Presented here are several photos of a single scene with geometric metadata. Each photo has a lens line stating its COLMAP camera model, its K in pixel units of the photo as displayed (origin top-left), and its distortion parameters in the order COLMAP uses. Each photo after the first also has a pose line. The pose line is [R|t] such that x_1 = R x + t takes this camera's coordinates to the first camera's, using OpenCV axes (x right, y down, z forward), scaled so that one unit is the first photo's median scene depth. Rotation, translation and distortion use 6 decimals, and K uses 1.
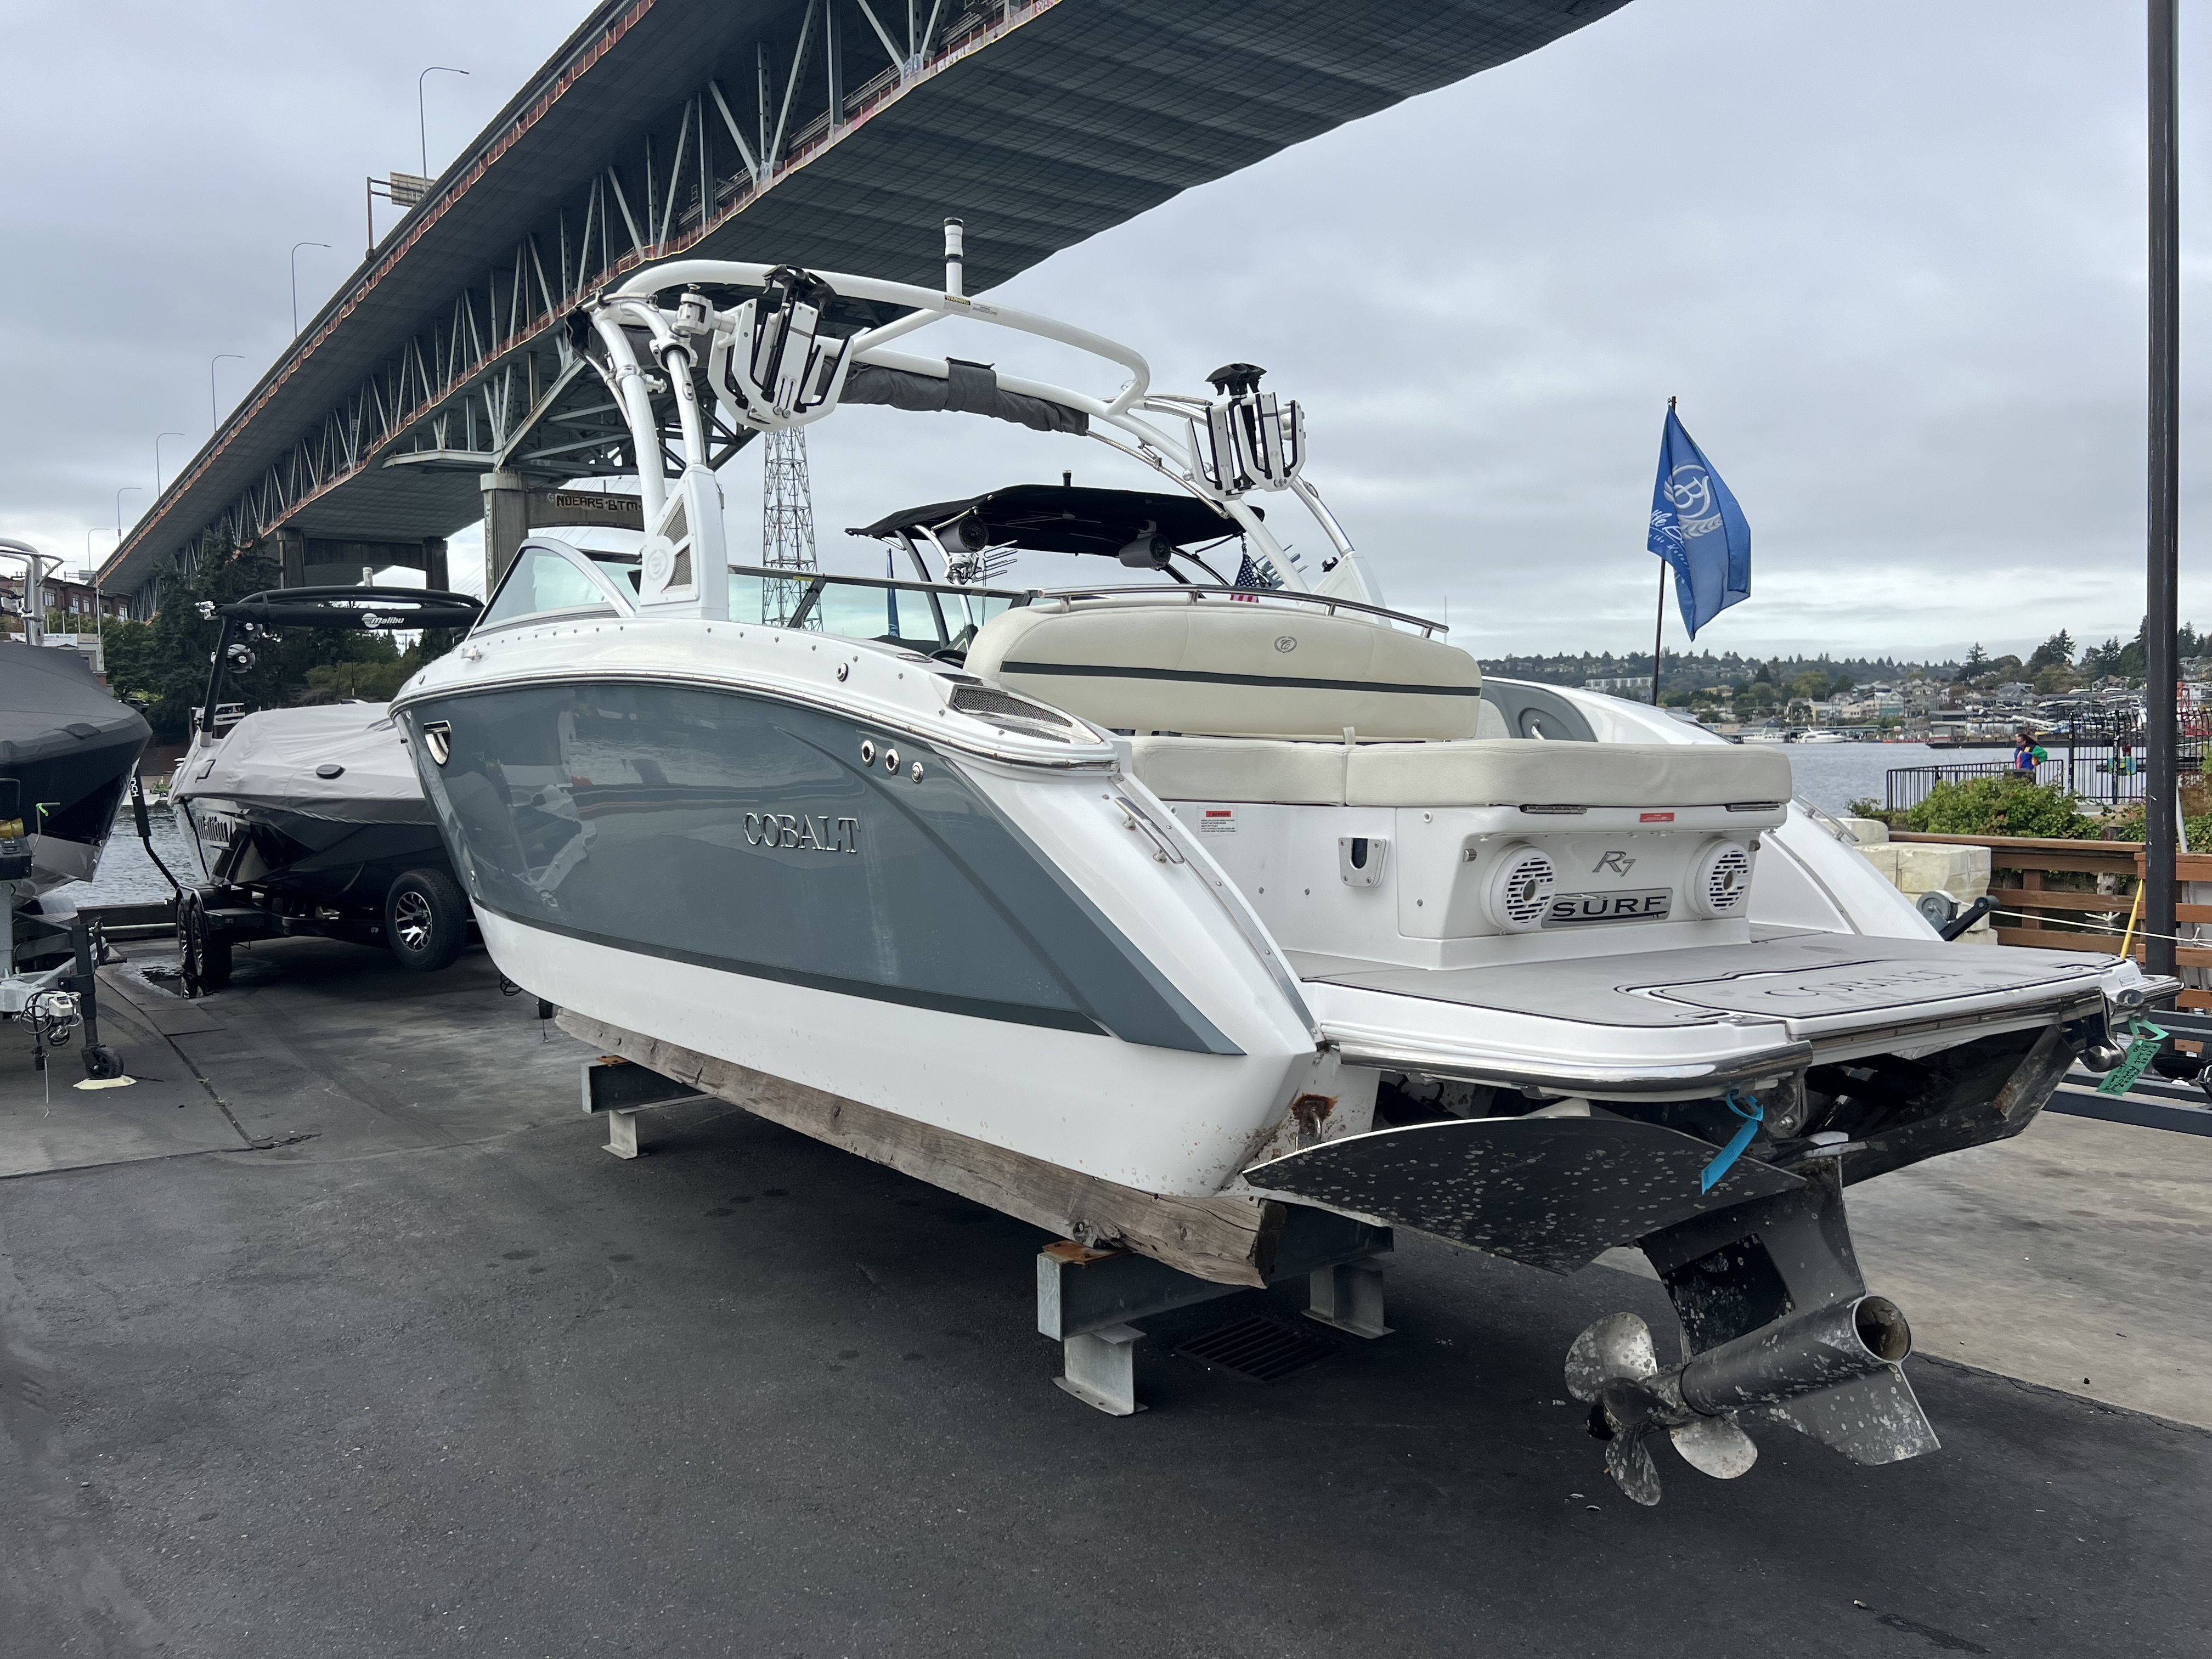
lens RADIAL K [[1650.4, 0, 1106.0], [0, 1650.4, 829.5], [0, 0, 1]] dist [0.036603, -0.006365]
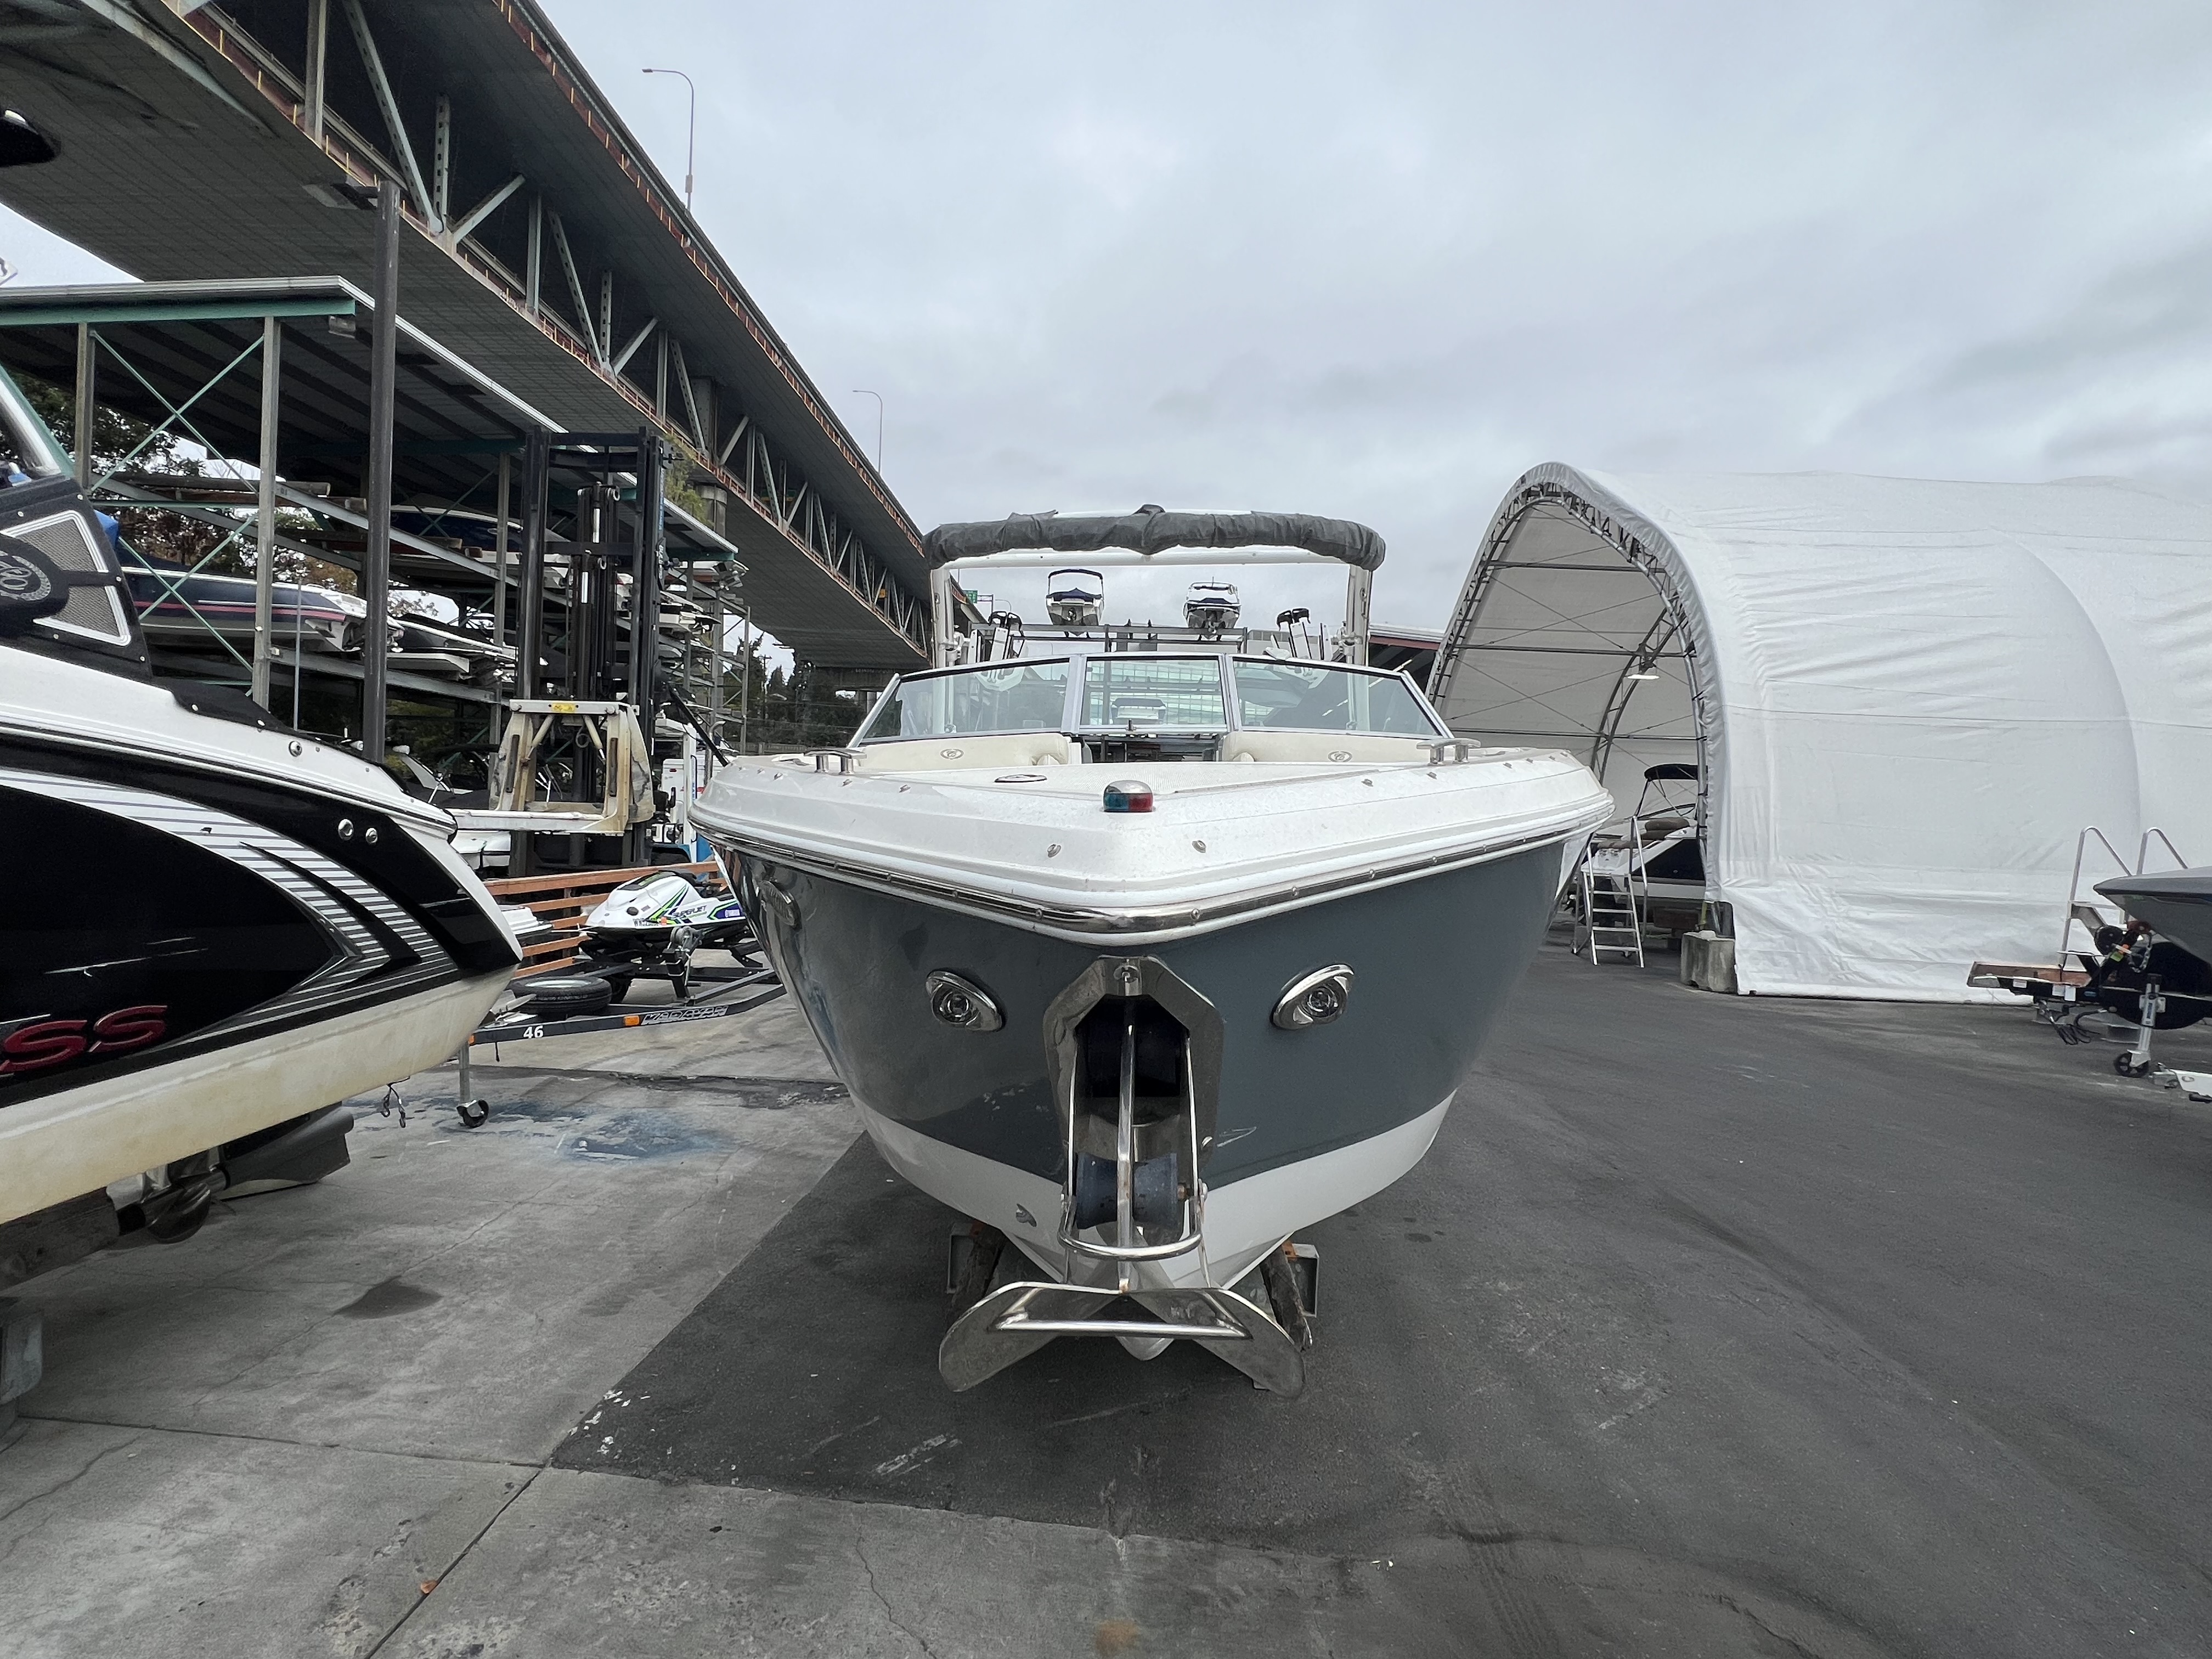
lens RADIAL K [[1062.4, 0, 1098.9], [0, 1062.4, 826.3], [0, 0, 1]] dist [-0.001995, -0.000288]
pose [[-0.766647, -0.012697, 0.641943, -0.777358], [0.008942, 0.999496, 0.030448, -0.106736], [-0.642007, 0.029083, -0.766147, 2.012021]]
